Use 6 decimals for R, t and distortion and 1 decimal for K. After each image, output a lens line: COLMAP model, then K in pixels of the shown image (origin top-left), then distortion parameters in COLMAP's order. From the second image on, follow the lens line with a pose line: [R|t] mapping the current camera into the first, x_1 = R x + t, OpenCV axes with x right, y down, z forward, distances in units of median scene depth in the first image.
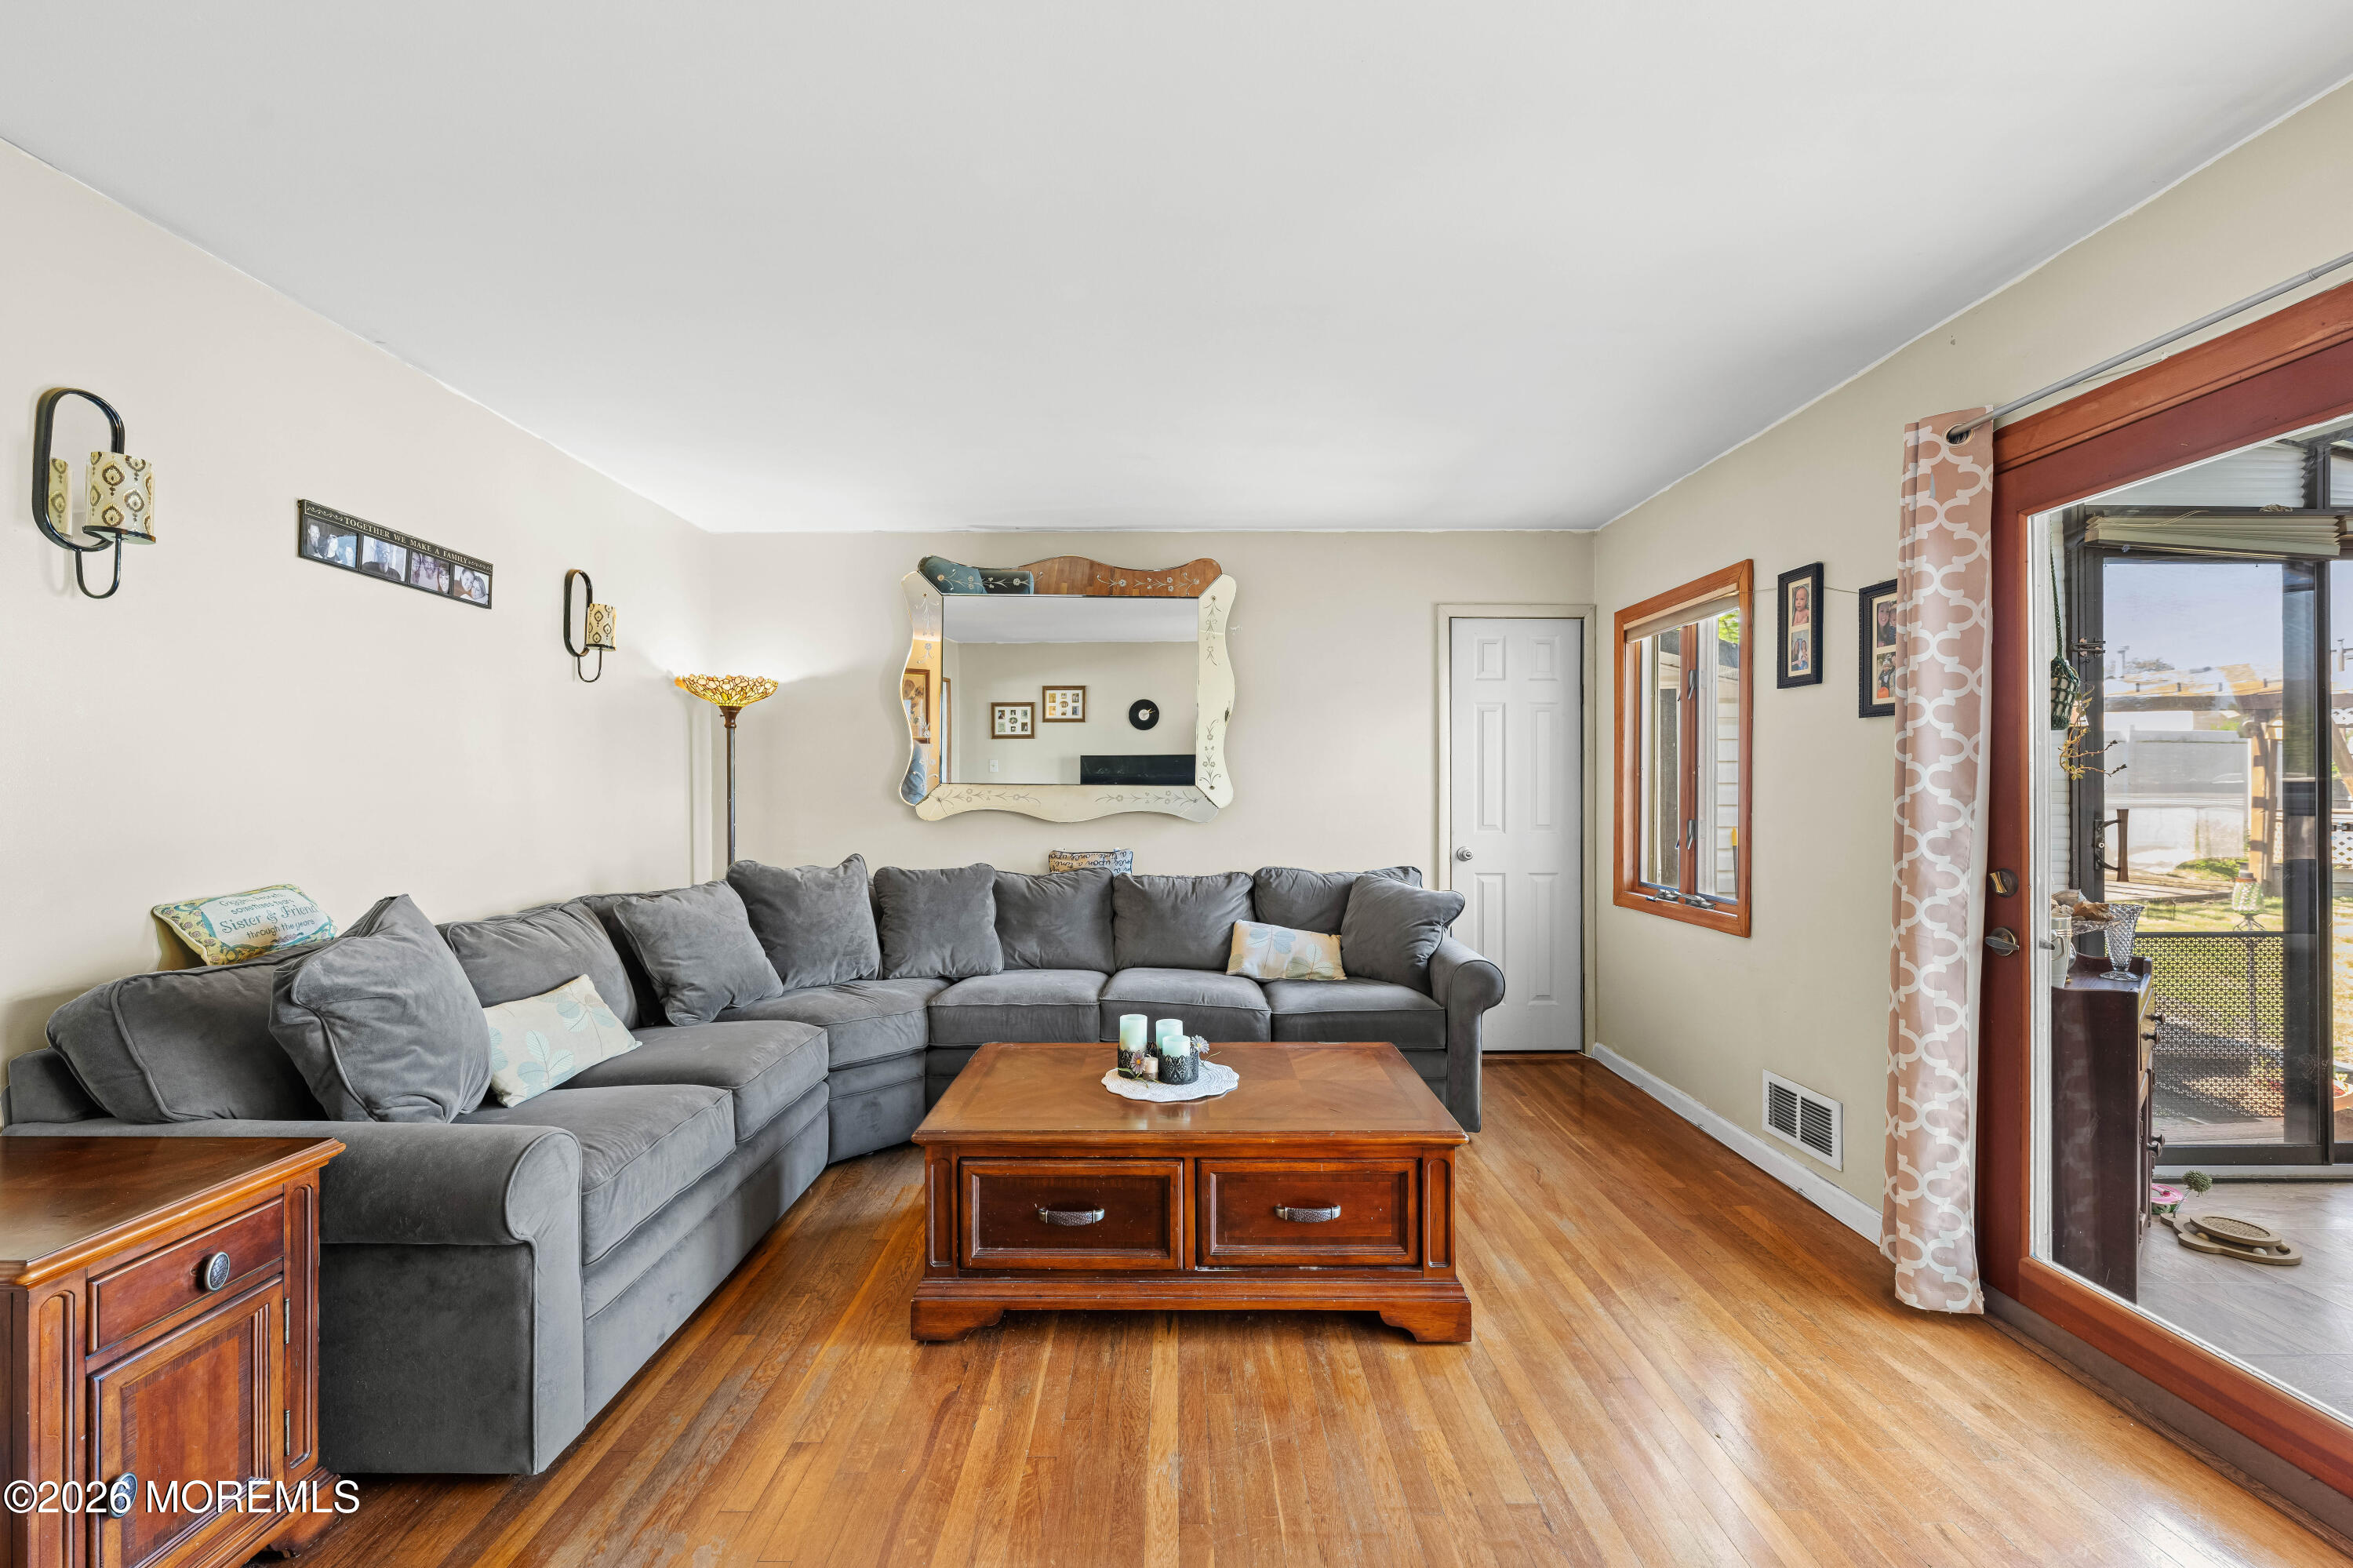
lens RADIAL K [[931.2, 0, 1176.3], [0, 931.2, 792.4], [0, 0, 1]] dist [-0.000363, 0.000266]
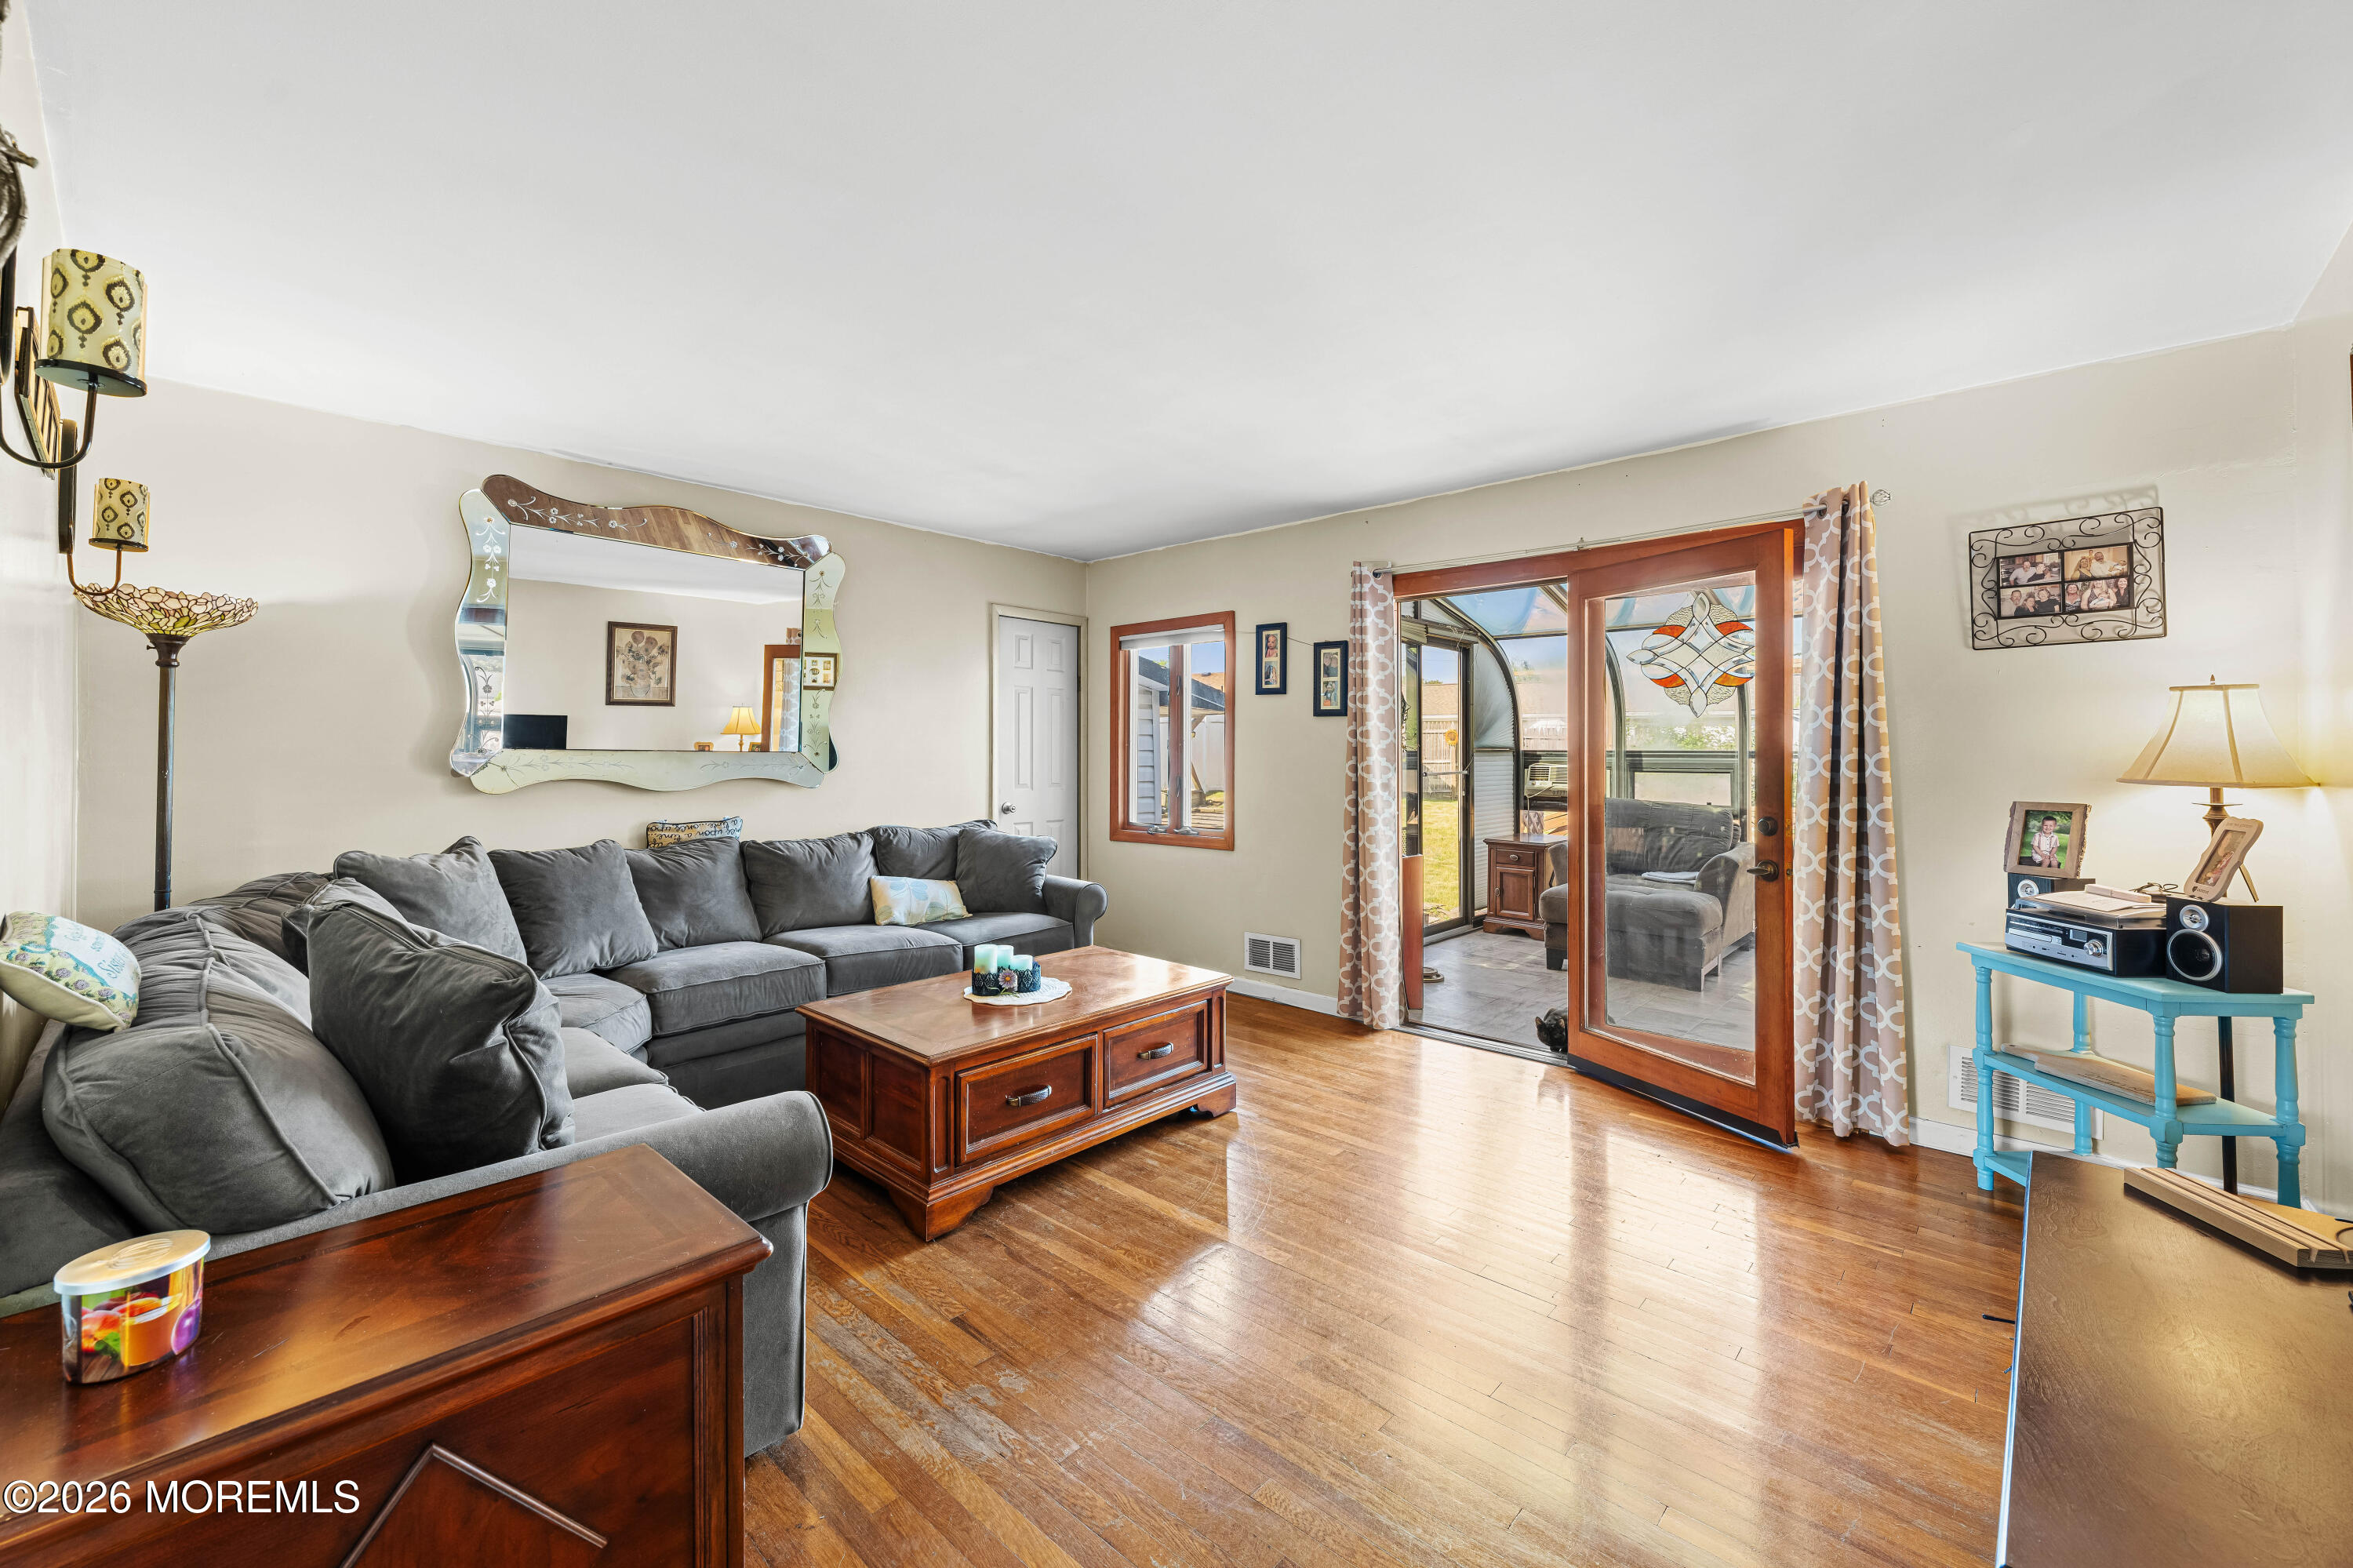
lens RADIAL K [[931.2, 0, 1182.5], [0, 931.2, 738.1], [0, 0, 1]] dist [-0.000363, 0.000266]
pose [[0.678485, 0.013279, 0.734494, -0.548160], [0.000249, 0.999832, -0.018306, -0.004721], [-0.734614, 0.012603, 0.678368, -0.007617]]
